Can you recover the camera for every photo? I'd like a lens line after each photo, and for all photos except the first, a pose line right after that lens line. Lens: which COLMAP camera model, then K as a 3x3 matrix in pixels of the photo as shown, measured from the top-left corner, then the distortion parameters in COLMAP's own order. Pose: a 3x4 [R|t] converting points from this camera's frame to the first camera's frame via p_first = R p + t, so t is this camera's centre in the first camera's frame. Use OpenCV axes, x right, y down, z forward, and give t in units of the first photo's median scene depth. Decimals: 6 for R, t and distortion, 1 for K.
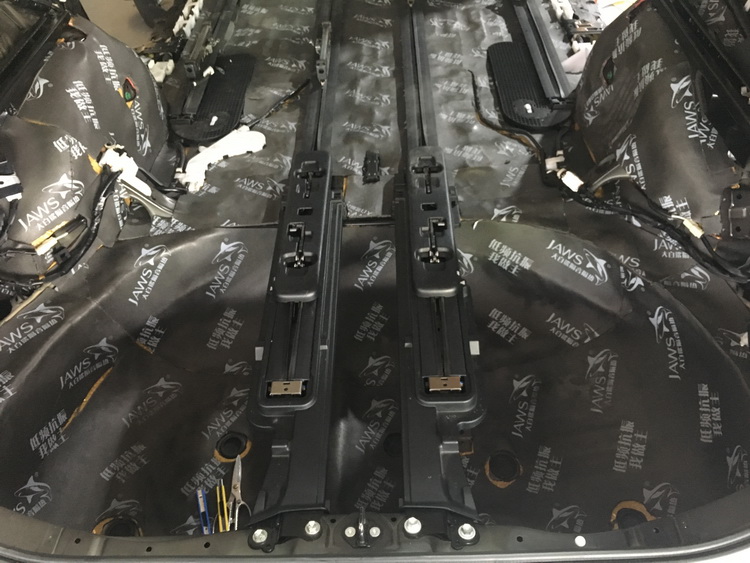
lens RADIAL K [[644.1, 0, 375.0], [0, 644.1, 281.5], [0, 0, 1]] dist [0.083503, -0.137871]
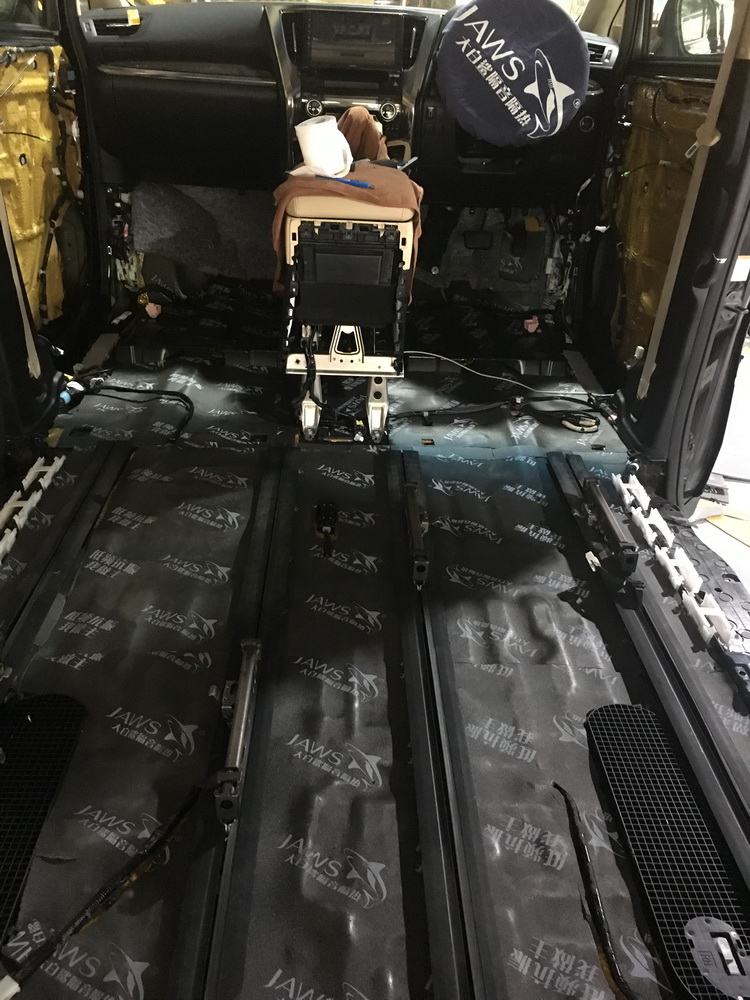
lens RADIAL K [[853.3, 0, 375.8], [0, 853.3, 505.1], [0, 0, 1]] dist [0.083710, -0.128277]
pose [[0.994944, 0.067229, 0.074610, -0.053681], [-0.044680, 0.961634, -0.270671, -0.474631], [-0.089945, 0.265969, 0.959776, 0.524209]]
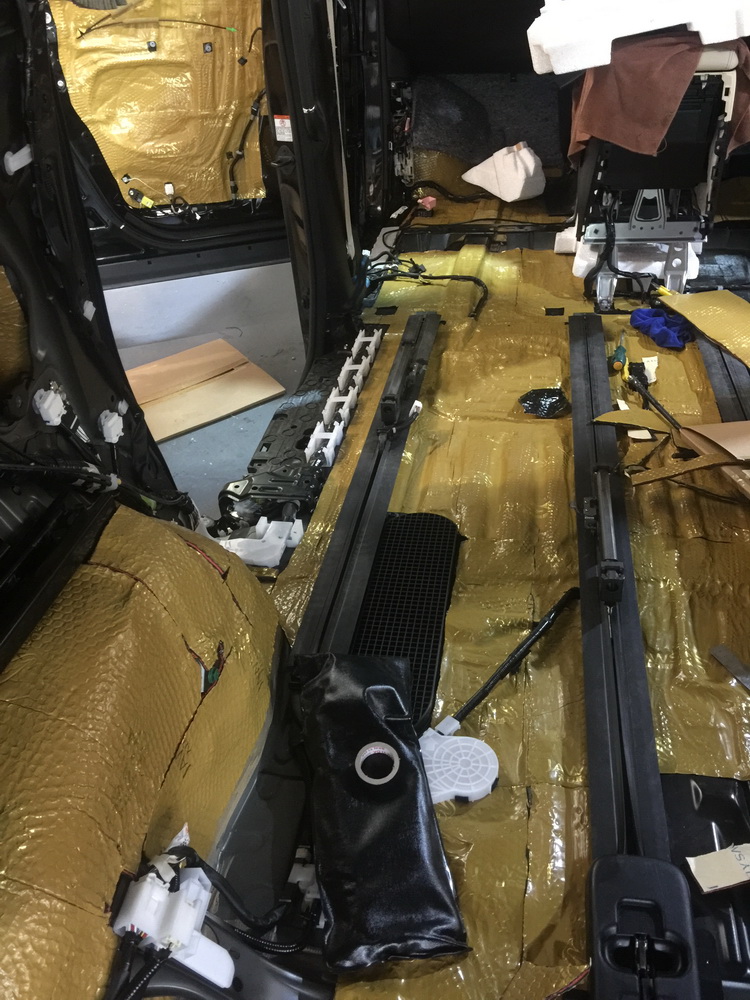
lens RADIAL K [[855.1, 0, 394.9], [0, 855.1, 496.8], [0, 0, 1]] dist [0.072329, -0.133286]
pose [[0.989476, 0.074307, -0.124161, -0.219626], [-0.097019, 0.977312, -0.188278, -0.340767], [0.107354, 0.198343, 0.974236, 0.483330]]
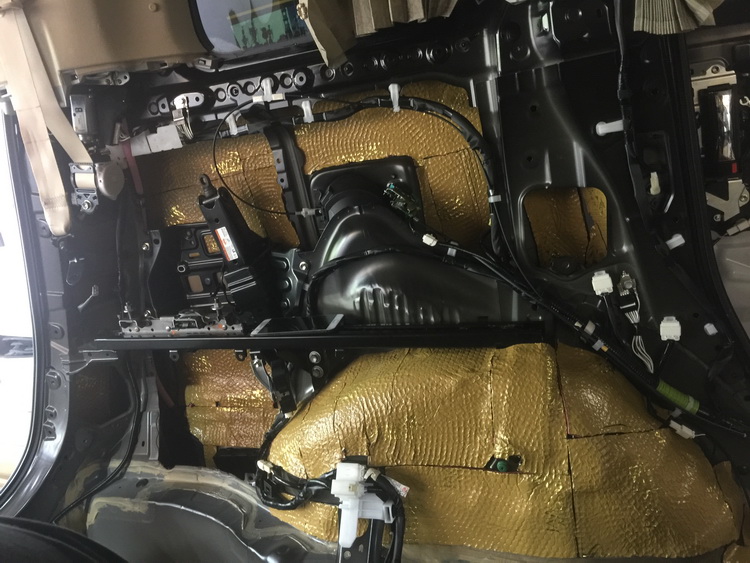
lens RADIAL K [[641.3, 0, 373.4], [0, 641.3, 274.5], [0, 0, 1]] dist [0.072329, -0.133286]
pose [[-0.319742, 0.312287, -0.894562, 0.185492], [-0.558839, 0.700272, 0.444206, -0.688391], [0.765156, 0.641947, -0.049388, 0.889812]]
